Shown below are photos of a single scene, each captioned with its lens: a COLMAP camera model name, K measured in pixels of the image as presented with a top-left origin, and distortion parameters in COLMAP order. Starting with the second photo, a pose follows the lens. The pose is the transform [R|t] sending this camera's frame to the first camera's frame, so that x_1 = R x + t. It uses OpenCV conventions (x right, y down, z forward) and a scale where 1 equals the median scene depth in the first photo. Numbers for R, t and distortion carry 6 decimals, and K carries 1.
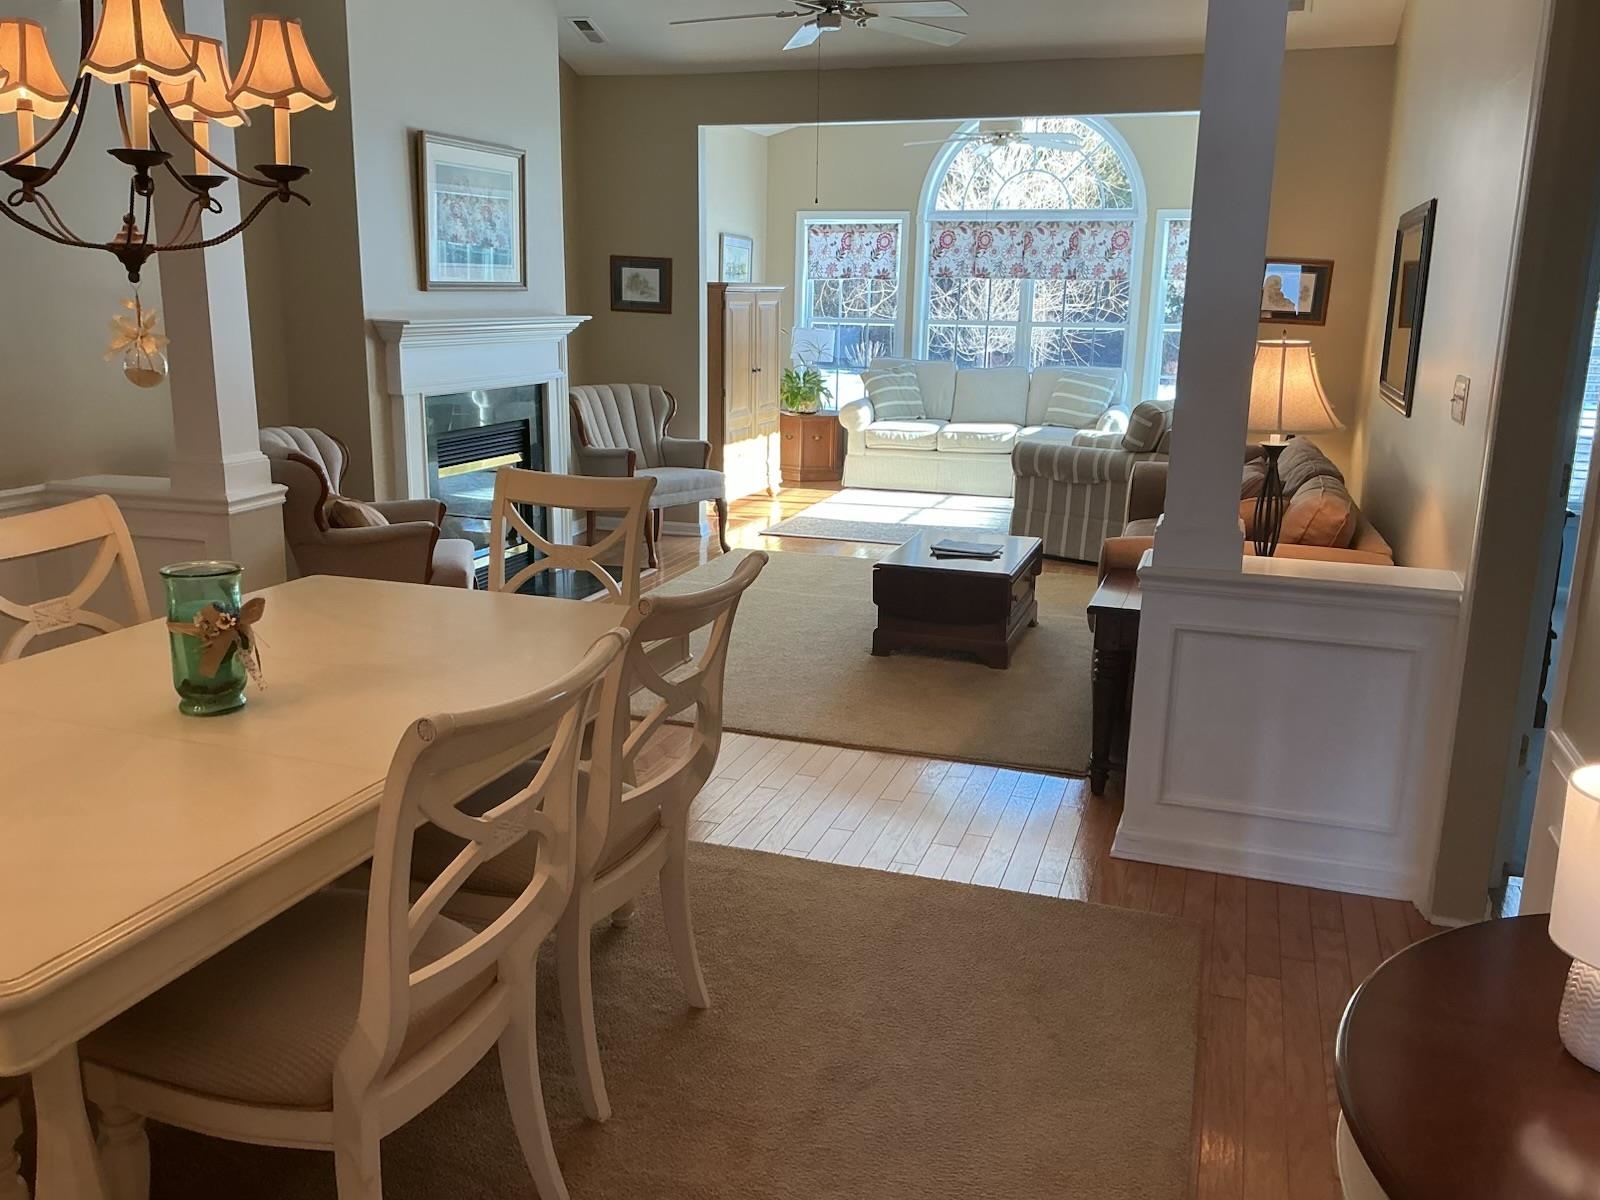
lens RADIAL K [[1307.5, 0, 796.1], [0, 1307.5, 592.2], [0, 0, 1]] dist [0.149165, -0.264204]
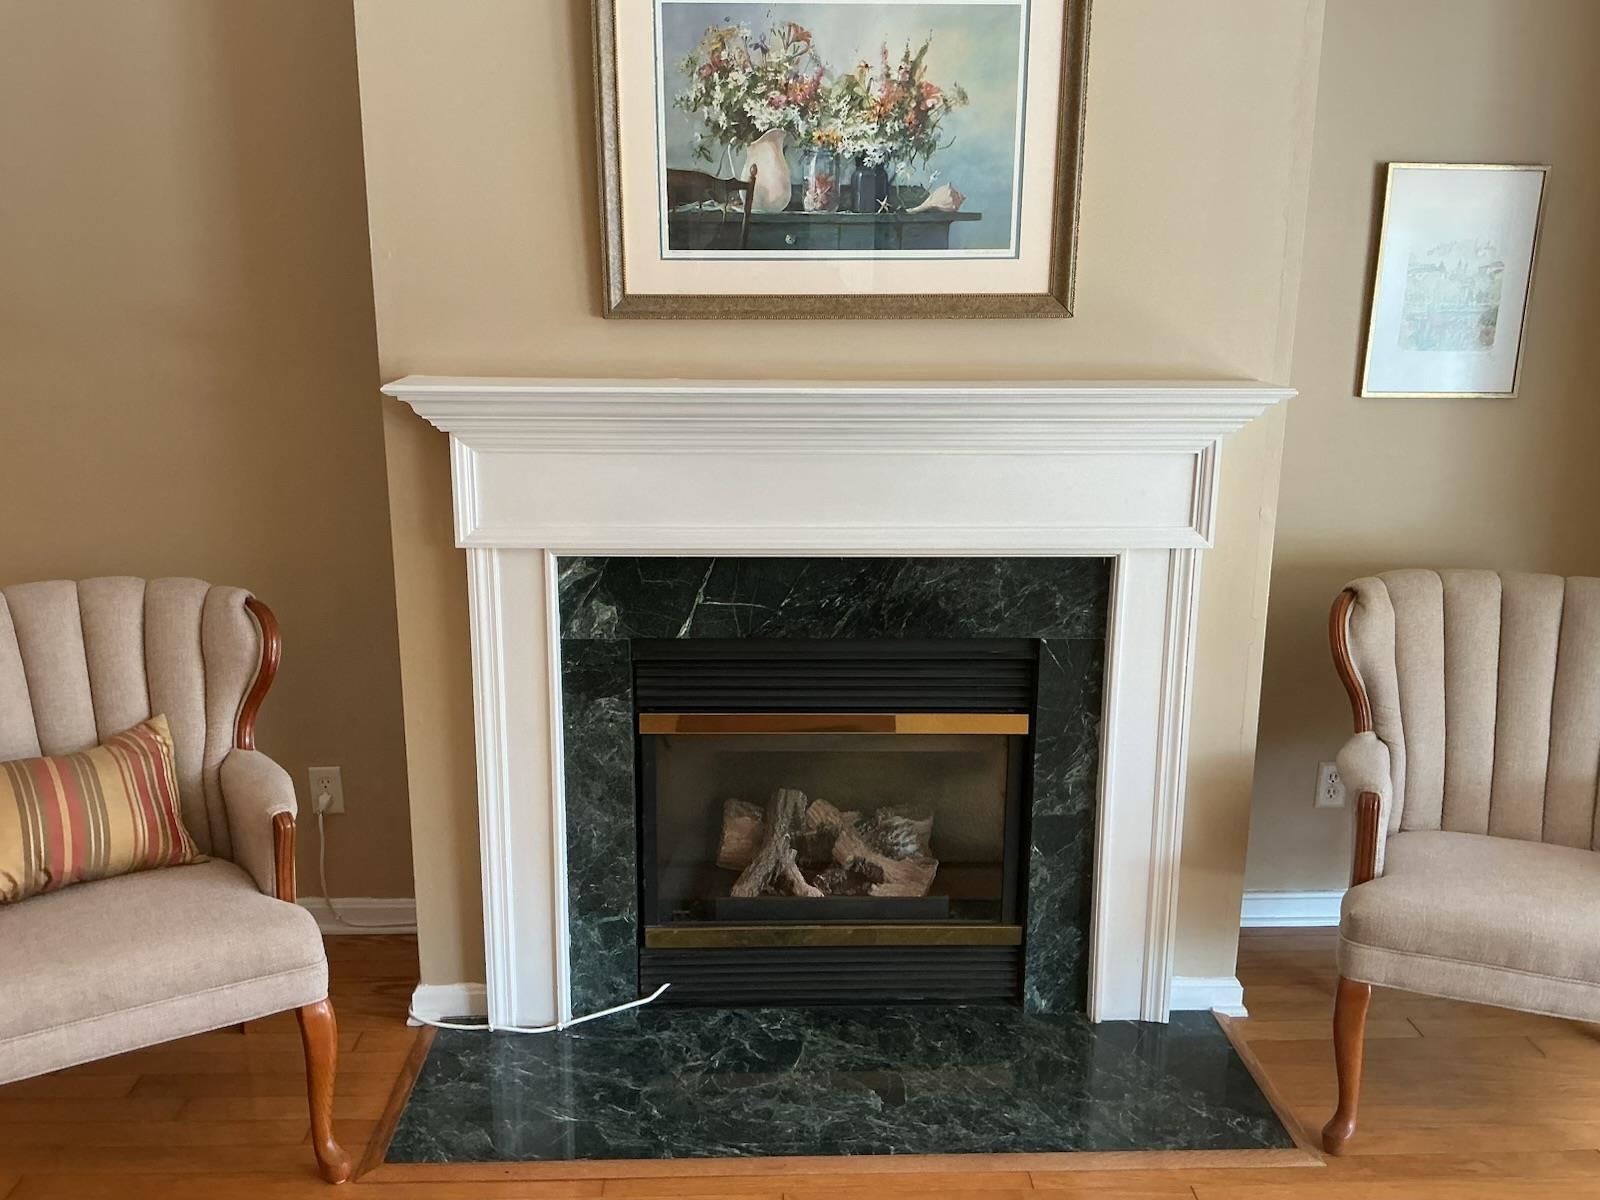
lens RADIAL K [[1307.5, 0, 796.1], [0, 1307.5, 592.2], [0, 0, 1]] dist [0.149165, -0.264204]
pose [[0.342351, 0.185573, -0.921064, 0.082431], [-0.210051, 0.970606, 0.117481, -0.115868], [0.915792, 0.153251, 0.371268, 0.517947]]
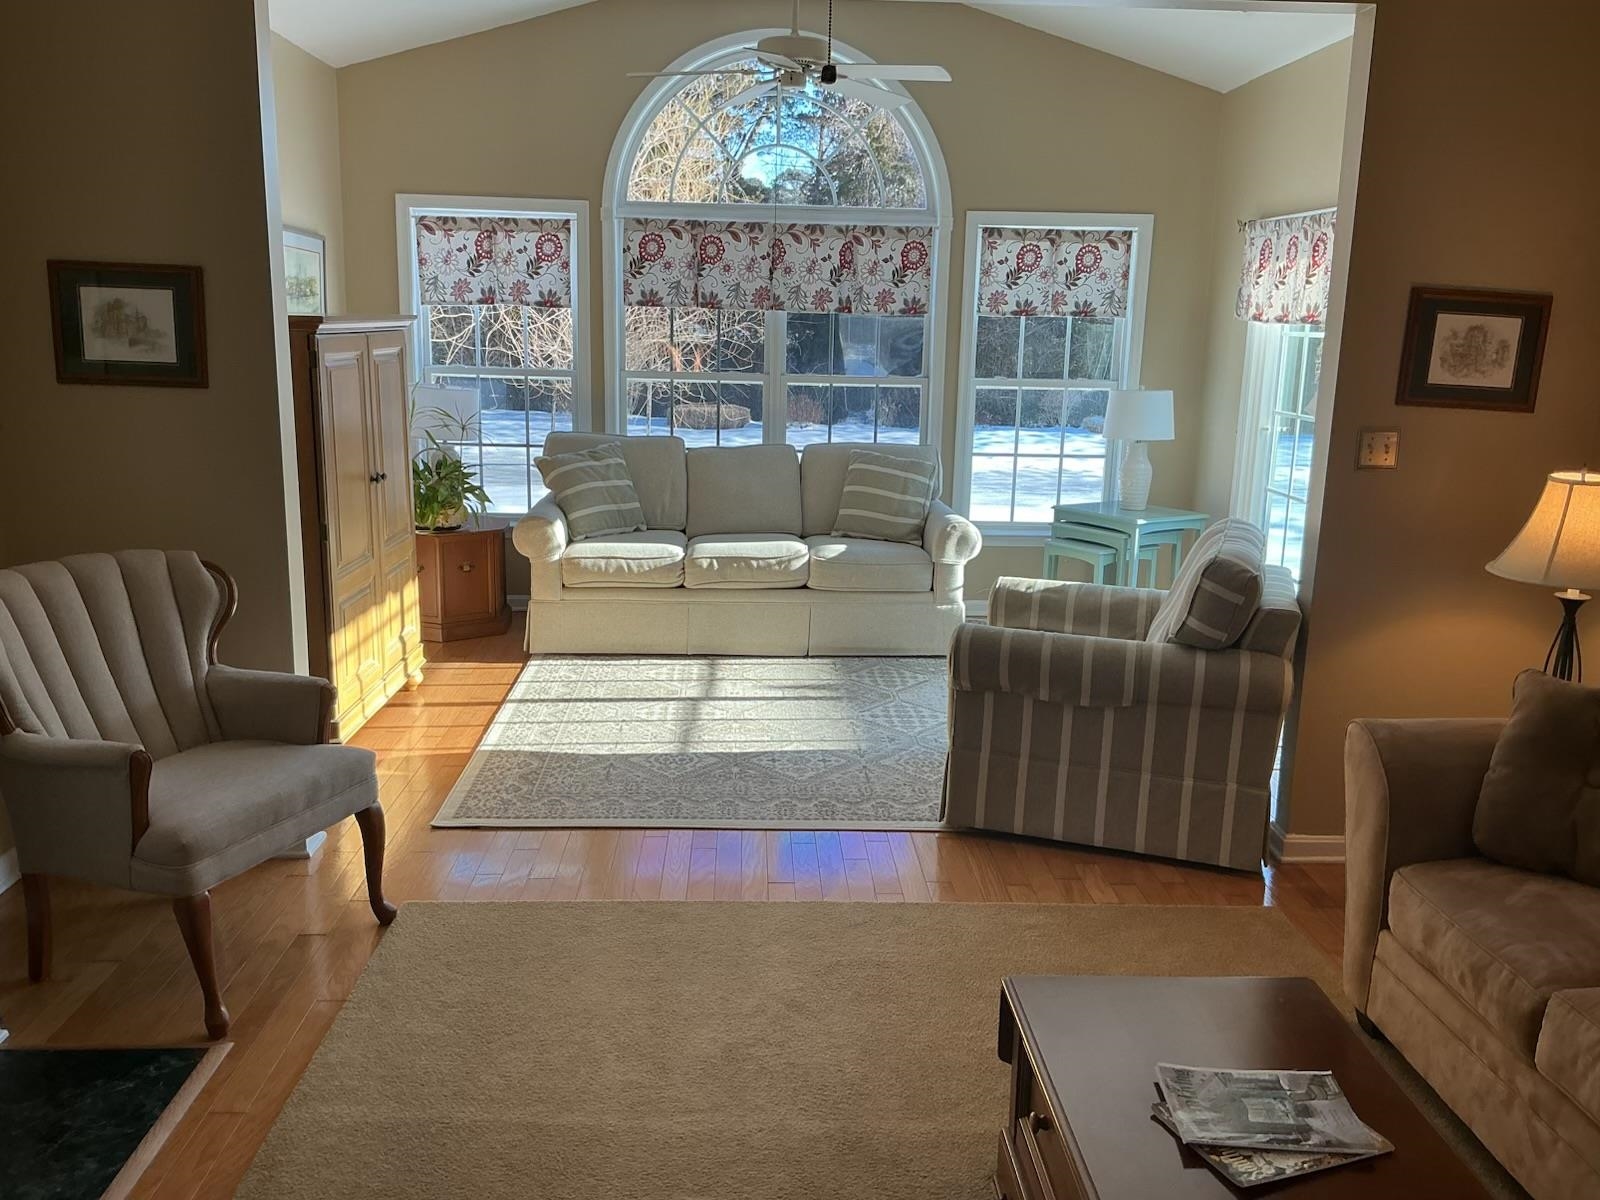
lens RADIAL K [[1307.5, 0, 796.1], [0, 1307.5, 592.2], [0, 0, 1]] dist [0.149165, -0.264204]
pose [[0.936127, -0.069921, 0.344641, -0.053832], [0.074143, 0.997247, 0.000934, -0.099880], [-0.343758, 0.024678, 0.938734, 0.395897]]
